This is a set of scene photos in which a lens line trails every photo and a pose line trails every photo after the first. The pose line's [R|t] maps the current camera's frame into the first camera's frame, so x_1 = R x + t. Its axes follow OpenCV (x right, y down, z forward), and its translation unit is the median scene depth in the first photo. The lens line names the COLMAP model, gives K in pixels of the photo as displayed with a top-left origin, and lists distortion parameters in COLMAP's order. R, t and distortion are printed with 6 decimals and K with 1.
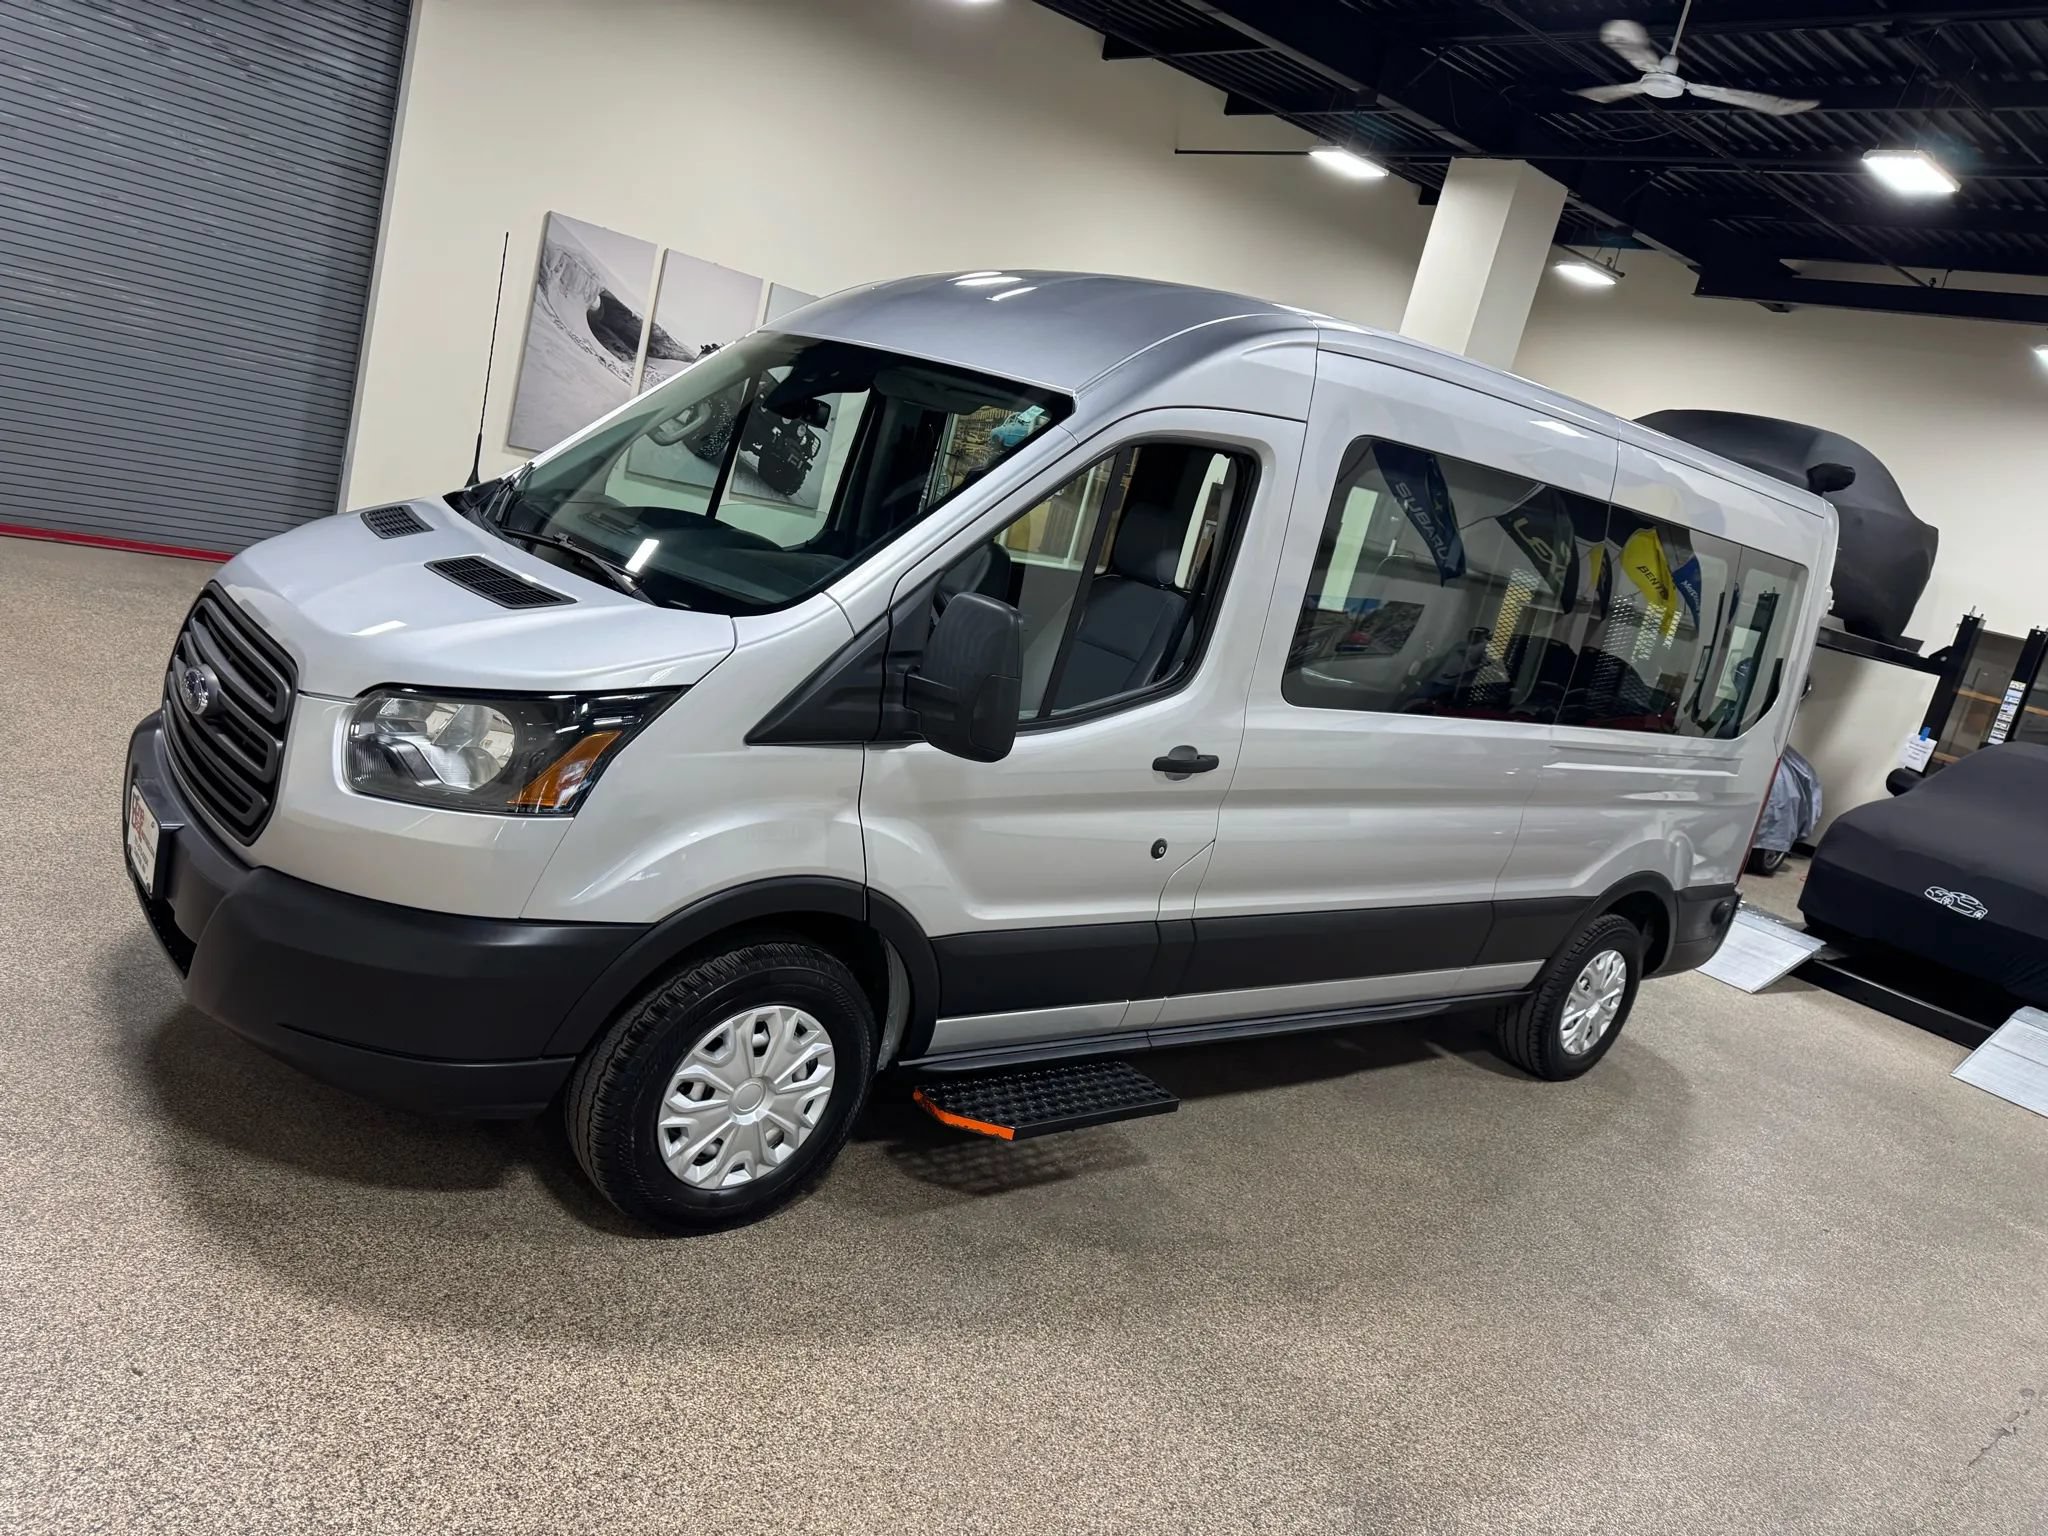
lens RADIAL K [[1454.8, 0, 1013.7], [0, 1454.8, 767.2], [0, 0, 1]] dist [0.022526, -0.019367]
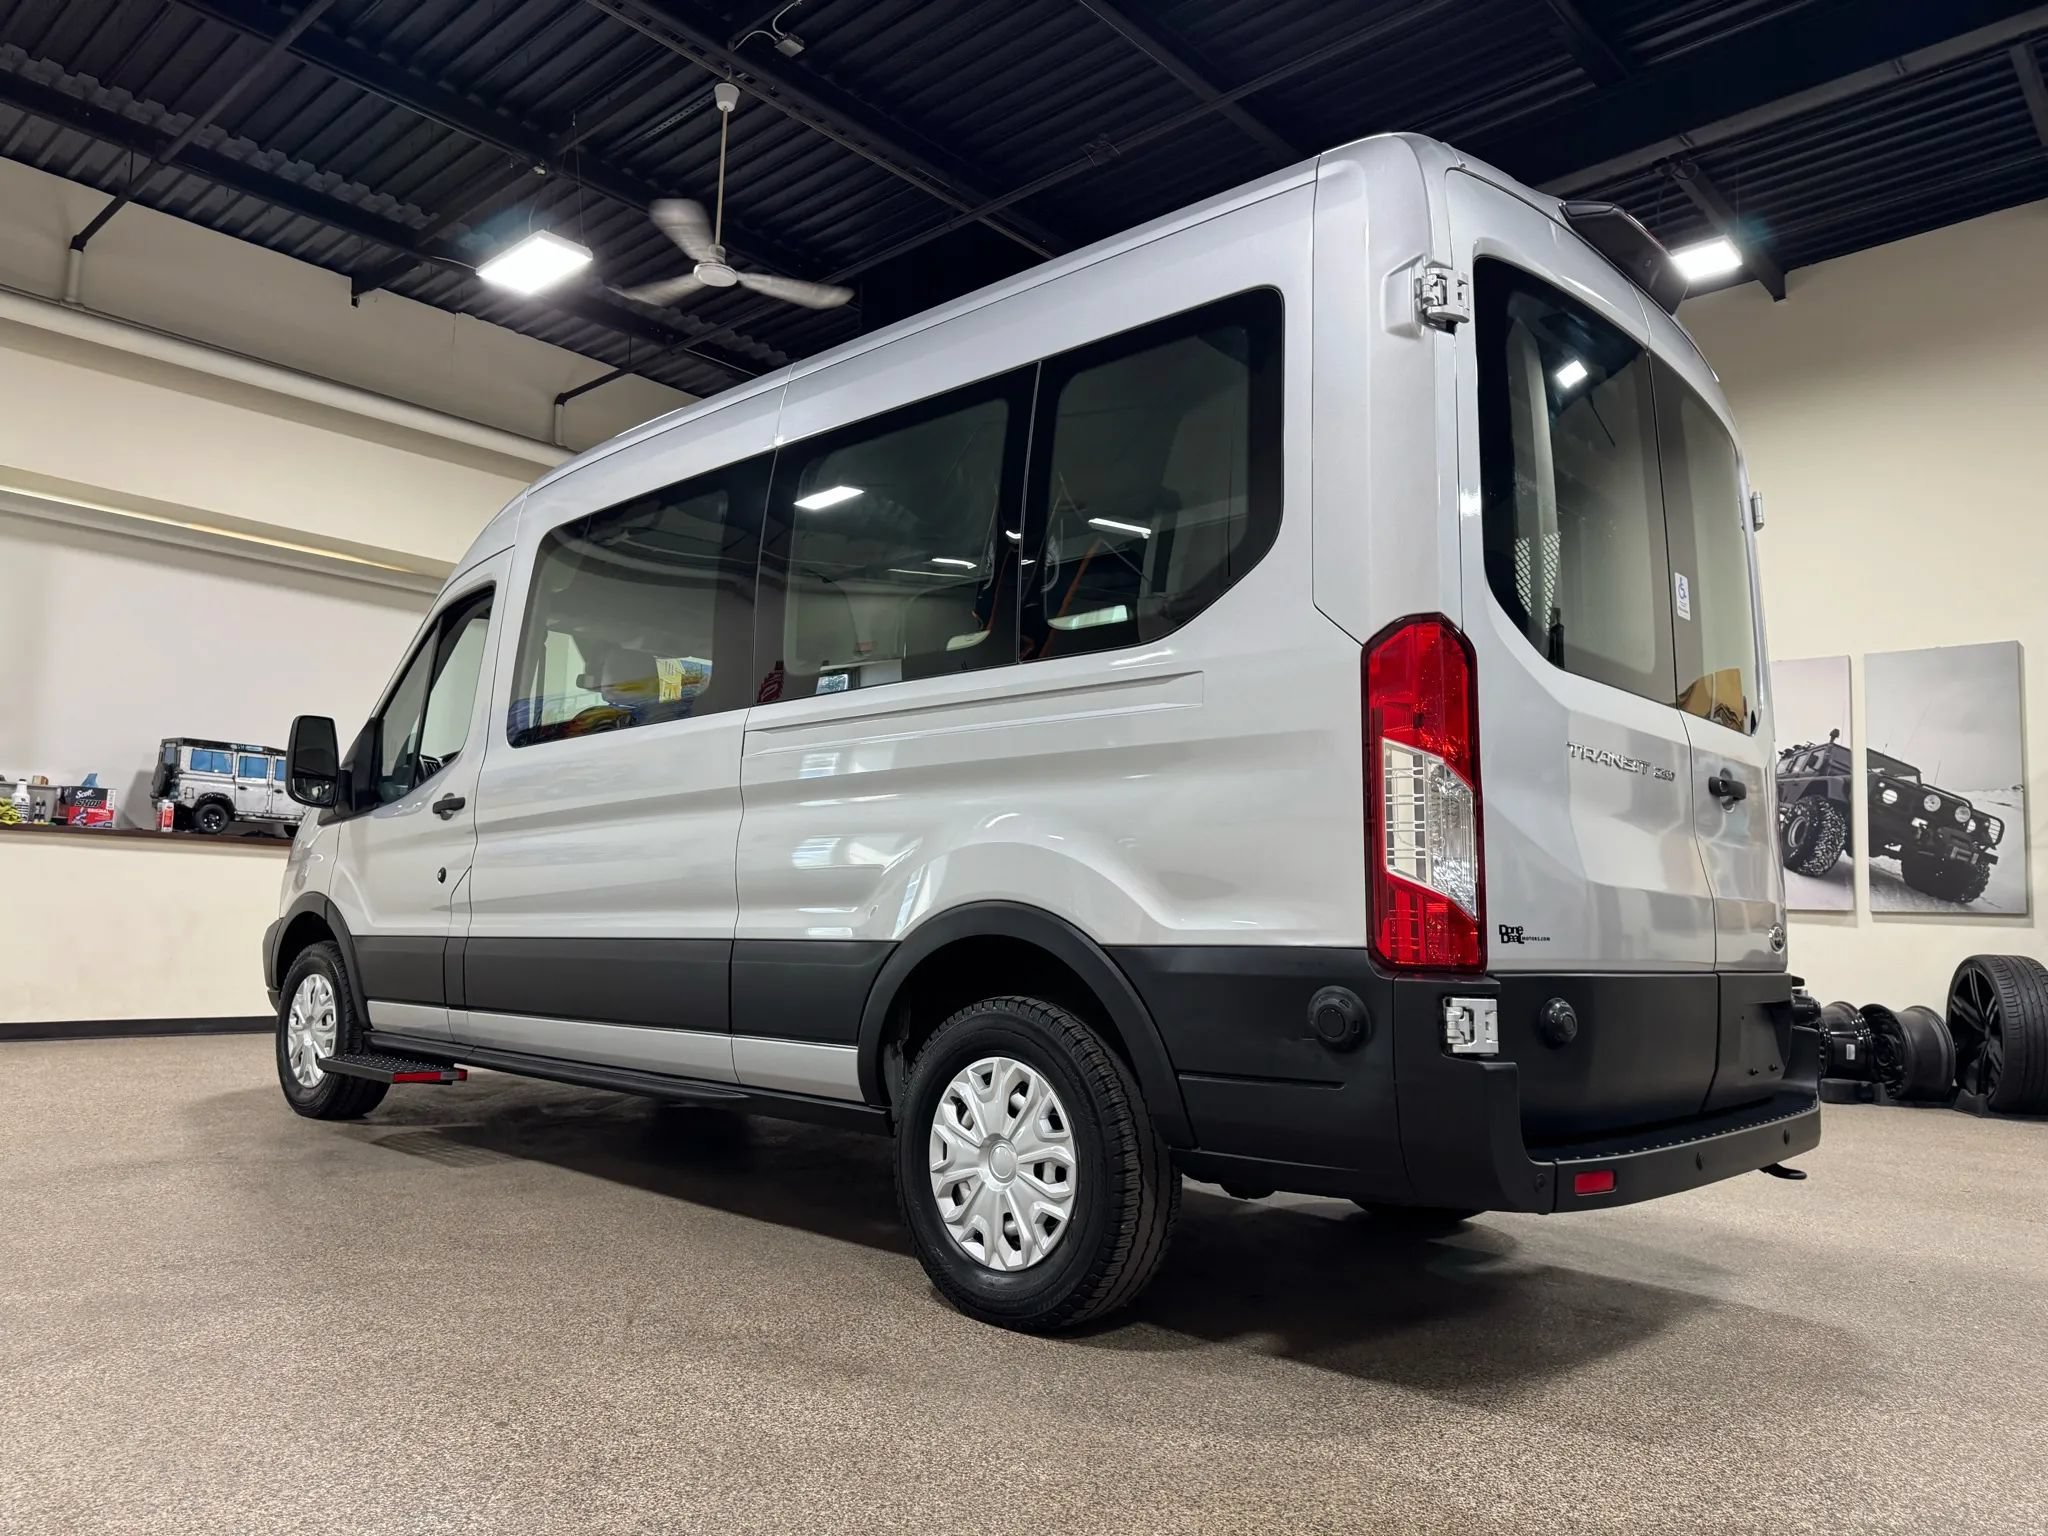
lens RADIAL K [[1453.5, 0, 1005.1], [0, 1453.5, 773.8], [0, 0, 1]] dist [0.035586, -0.035663]
pose [[0.130501, -0.329659, -0.935037, 1.548358], [-0.208423, 0.912906, -0.350945, 0.356135], [0.969293, 0.240682, 0.050427, 1.511126]]
